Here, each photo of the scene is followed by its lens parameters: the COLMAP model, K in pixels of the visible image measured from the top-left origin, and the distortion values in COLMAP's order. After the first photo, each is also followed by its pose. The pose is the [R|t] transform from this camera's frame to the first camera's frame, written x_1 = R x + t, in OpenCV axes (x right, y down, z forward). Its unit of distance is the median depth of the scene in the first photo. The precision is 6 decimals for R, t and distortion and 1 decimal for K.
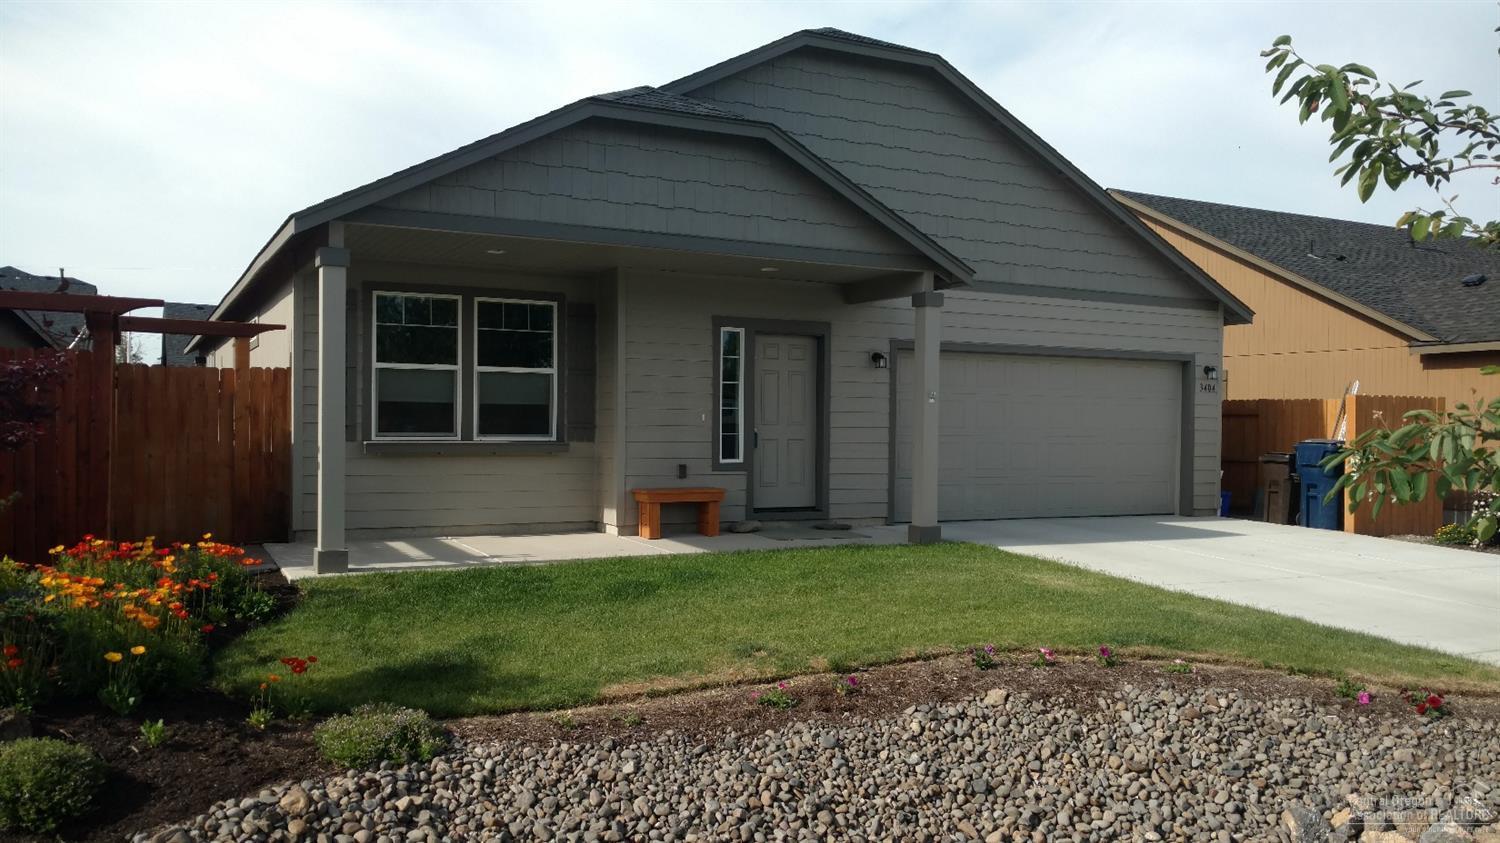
lens RADIAL K [[1176.6, 0, 750.0], [0, 1176.6, 421.5], [0, 0, 1]] dist [0.018502, -0.003334]
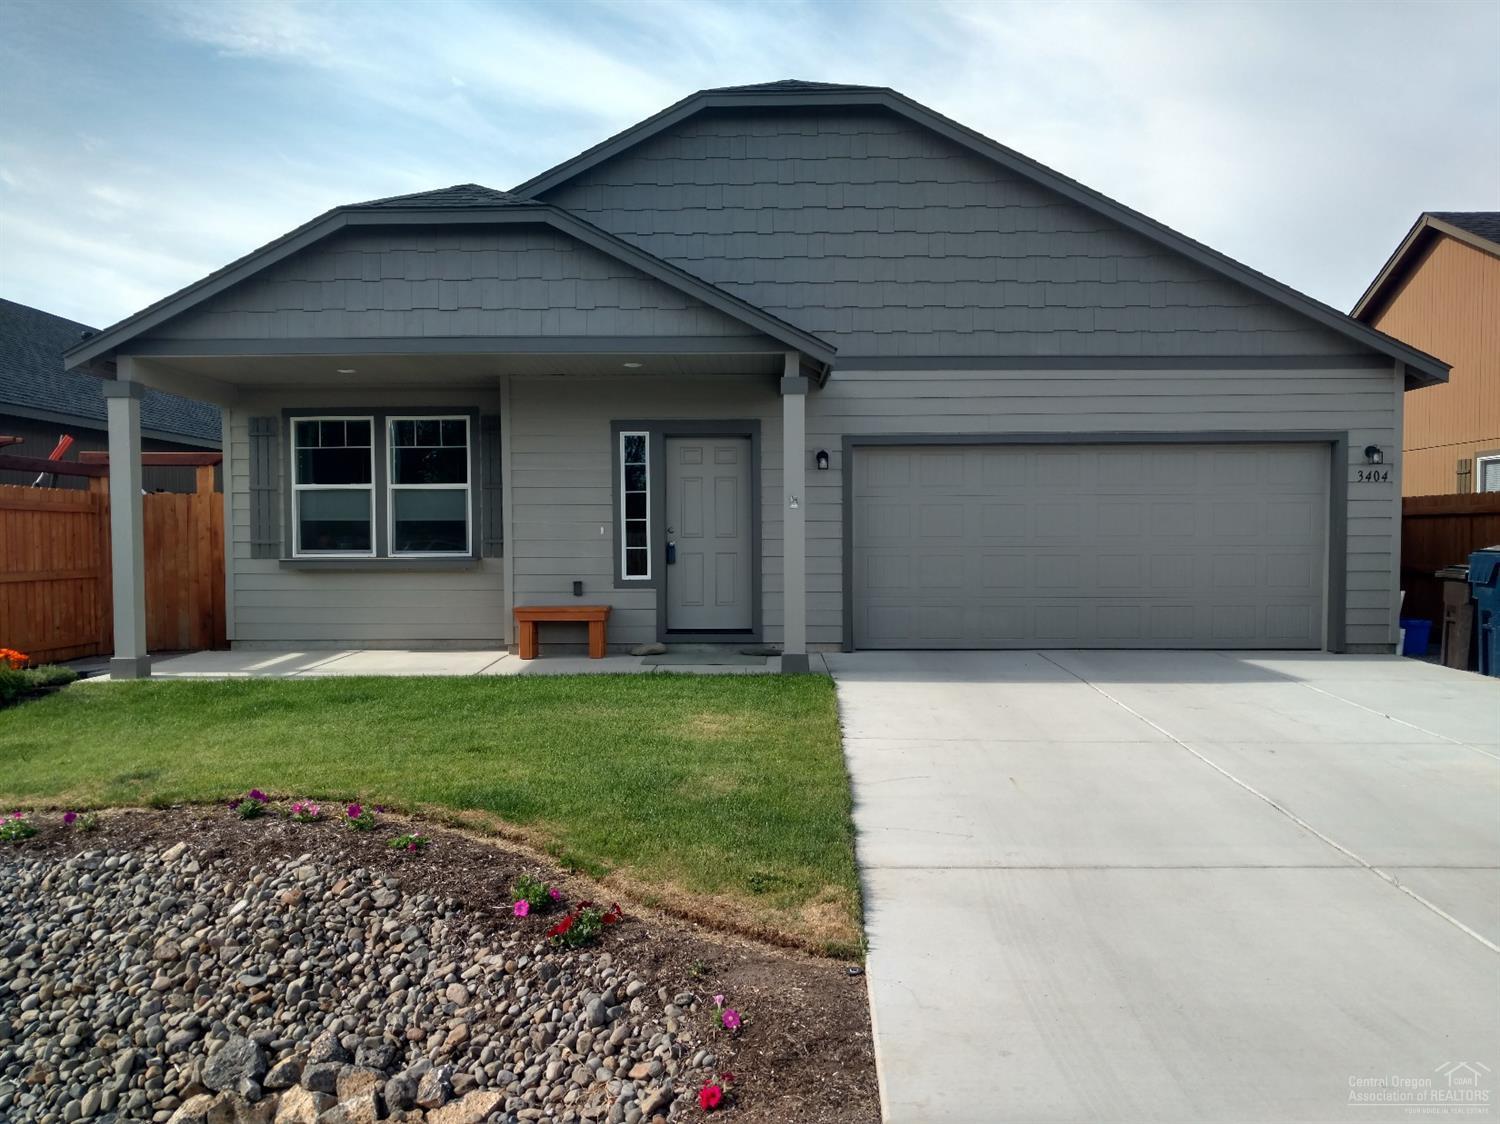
lens RADIAL K [[1186.3, 0, 750.0], [0, 1186.3, 562.0], [0, 0, 1]] dist [0.009016, 0.002410]
pose [[0.882263, -0.005879, -0.470720, 0.507896], [0.014995, 0.999766, 0.015618, 0.008693], [0.470518, -0.020838, 0.882144, 0.228245]]
